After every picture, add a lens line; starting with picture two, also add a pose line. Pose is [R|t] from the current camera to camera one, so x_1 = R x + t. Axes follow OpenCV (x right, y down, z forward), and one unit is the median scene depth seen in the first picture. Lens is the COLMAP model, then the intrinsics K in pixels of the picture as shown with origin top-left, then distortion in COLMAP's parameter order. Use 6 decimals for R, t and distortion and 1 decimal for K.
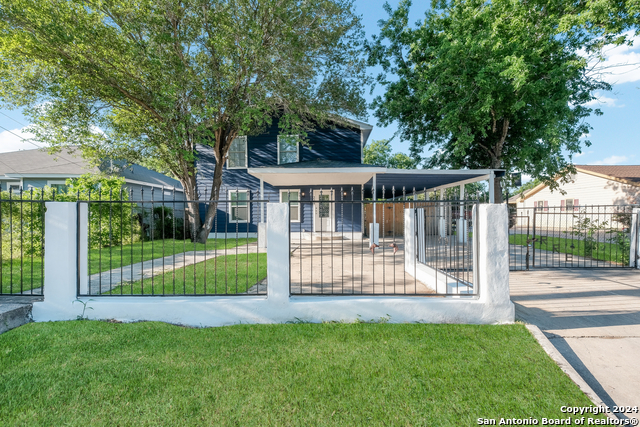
lens RADIAL K [[266.4, 0, 314.3], [0, 266.4, 215.5], [0, 0, 1]] dist [0.001383, 0.000379]
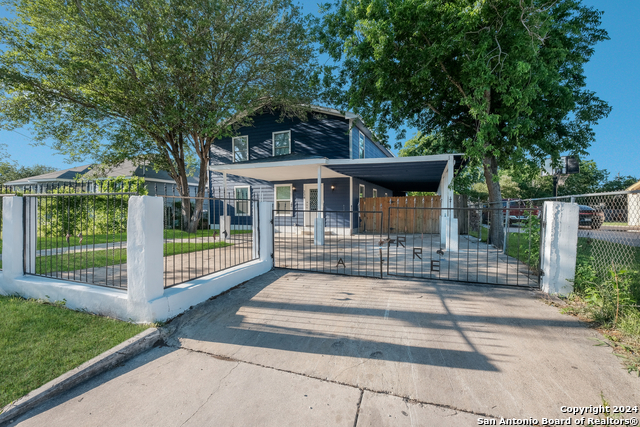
lens RADIAL K [[266.3, 0, 320.0], [0, 266.3, 213.5], [0, 0, 1]] dist [0.001894, 0.000299]
pose [[0.943818, 0.013578, -0.330187, 0.386463], [-0.009652, 0.999862, 0.013527, 0.000253], [0.330325, -0.009580, 0.943819, 0.078100]]
